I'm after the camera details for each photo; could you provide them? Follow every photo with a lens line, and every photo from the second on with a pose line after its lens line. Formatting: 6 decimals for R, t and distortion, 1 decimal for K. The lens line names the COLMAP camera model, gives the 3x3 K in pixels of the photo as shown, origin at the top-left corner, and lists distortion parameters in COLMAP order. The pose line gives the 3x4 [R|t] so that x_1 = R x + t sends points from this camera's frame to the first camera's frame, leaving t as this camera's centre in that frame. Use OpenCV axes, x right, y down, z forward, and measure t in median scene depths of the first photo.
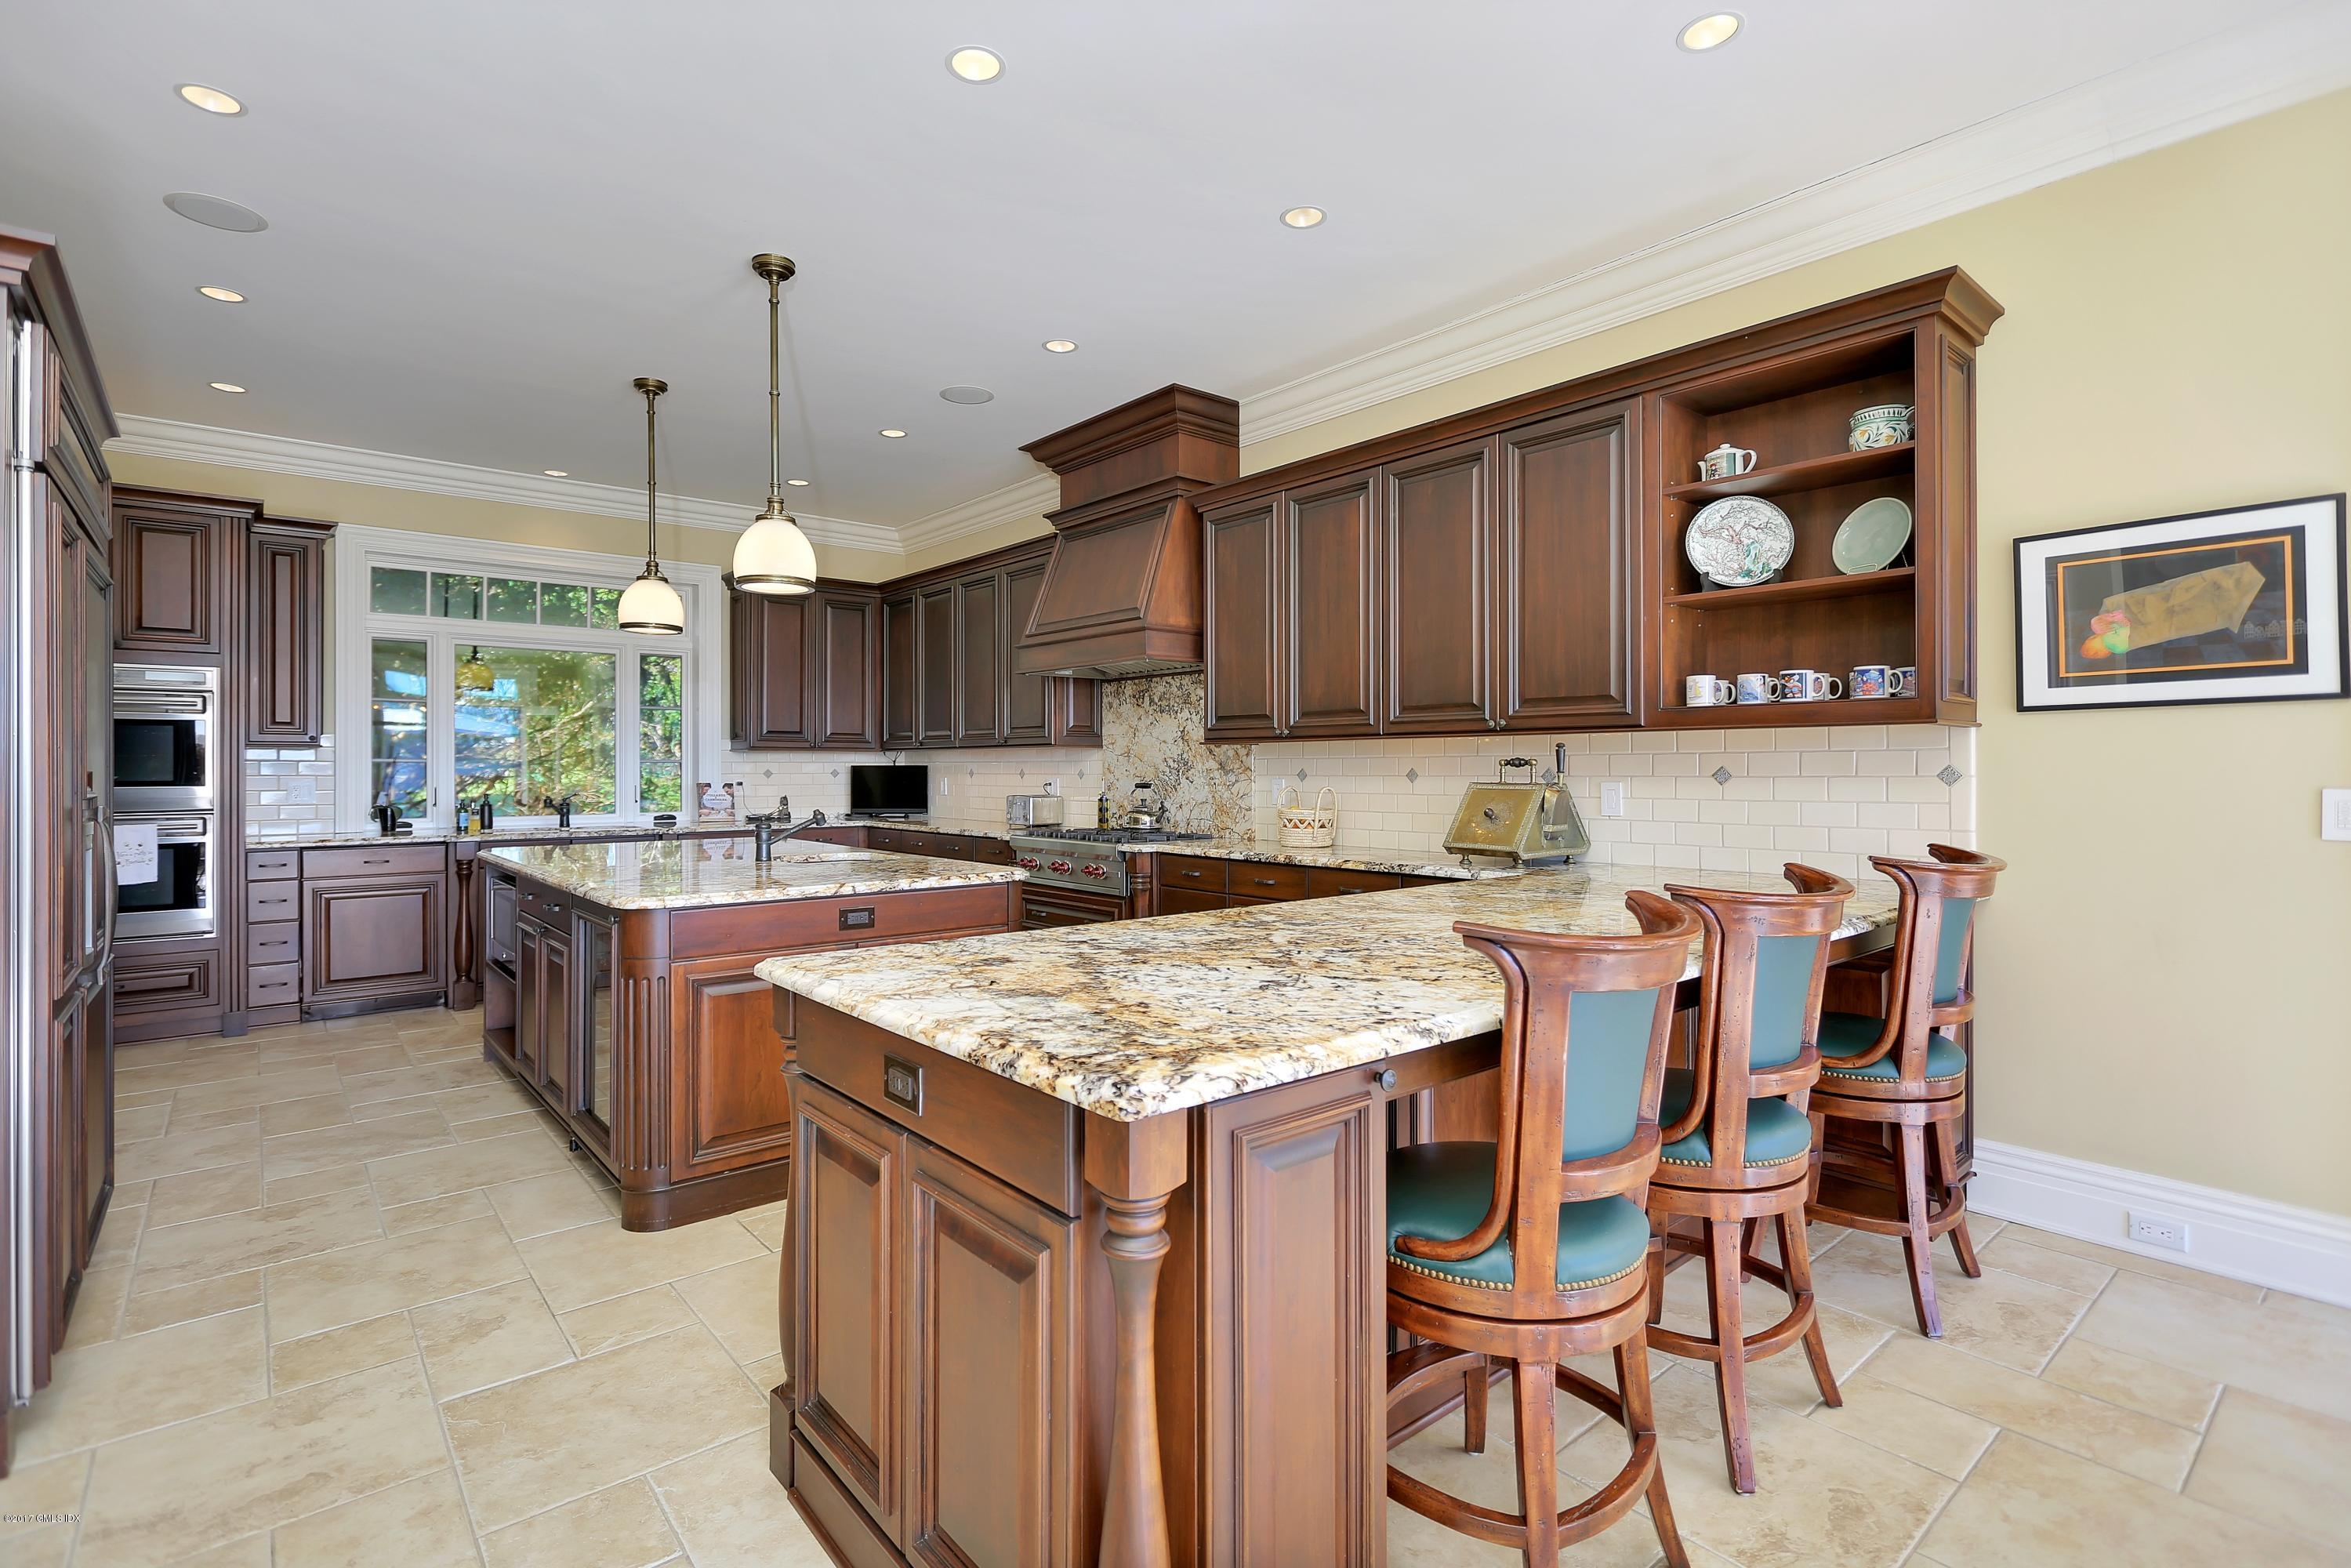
lens RADIAL K [[1123.0, 0, 1175.5], [0, 1123.0, 784.0], [0, 0, 1]] dist [-0.000844, -0.000055]
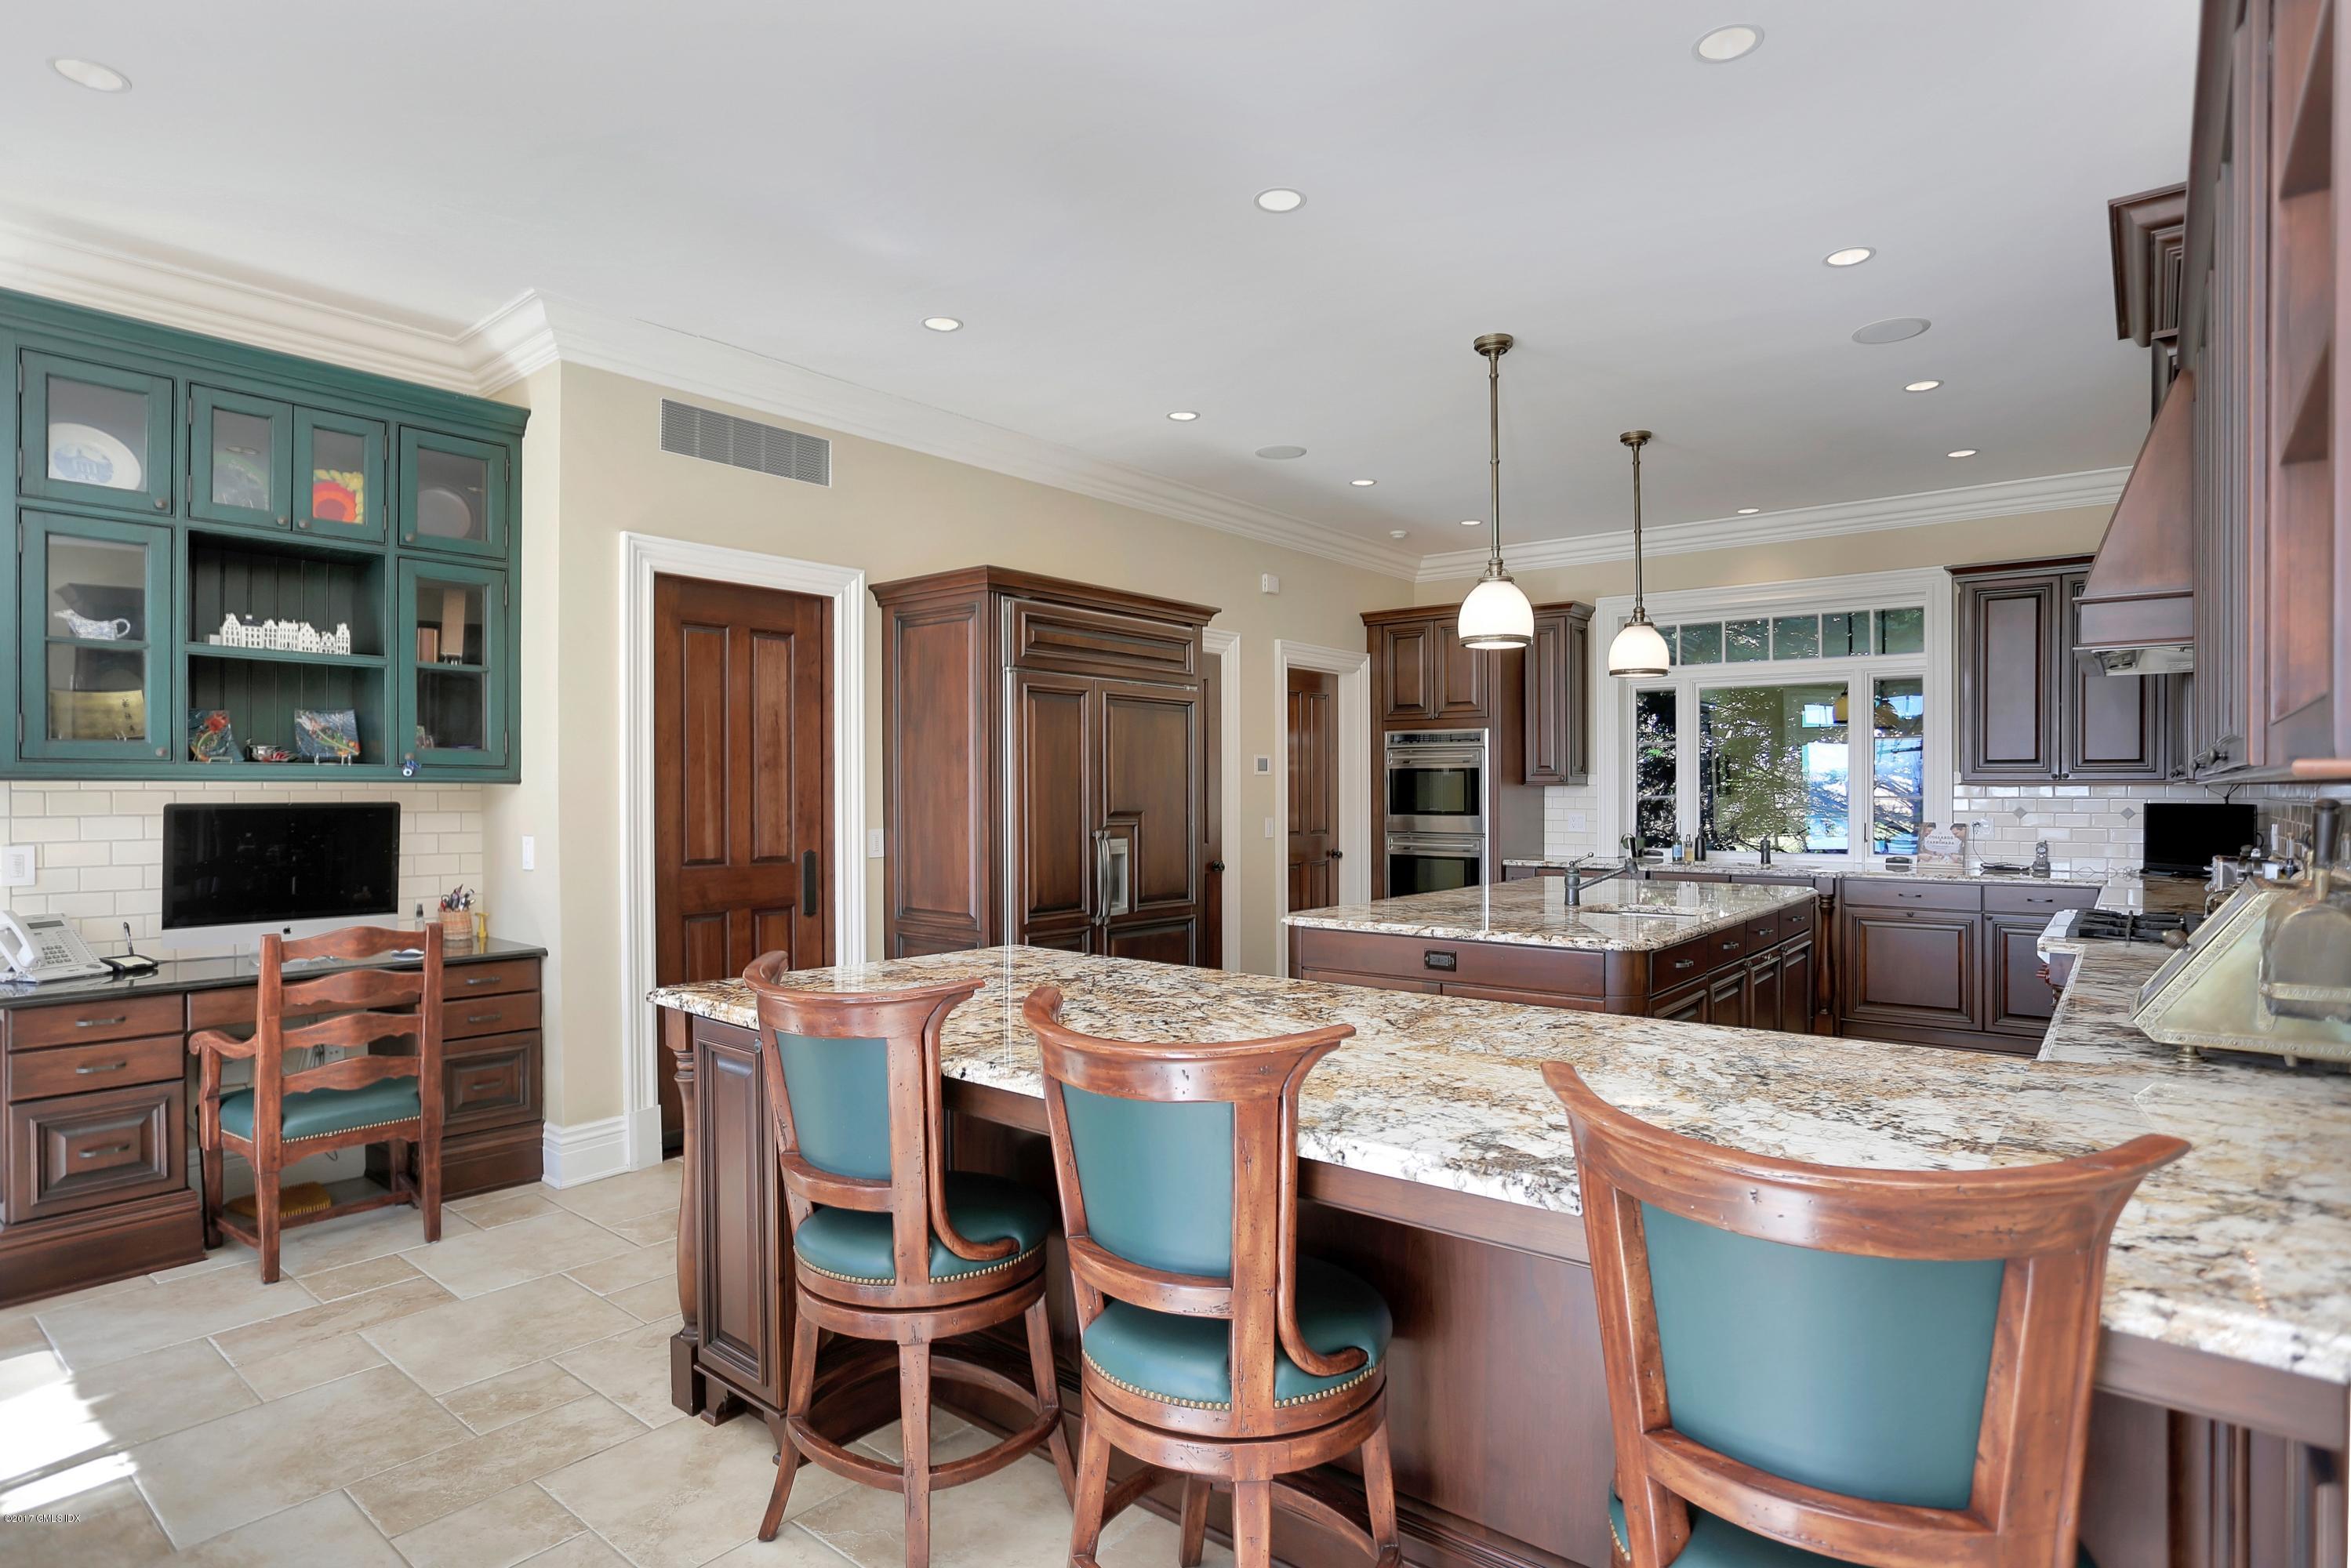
lens RADIAL K [[1213.6, 0, 1175.5], [0, 1213.6, 784.0], [0, 0, 1]] dist [-0.000221, -0.000072]
pose [[0.196824, -0.003492, -0.980433, 0.703751], [-0.012671, 0.999901, -0.006105, -0.032981], [0.980357, 0.013625, 0.196760, 0.480427]]
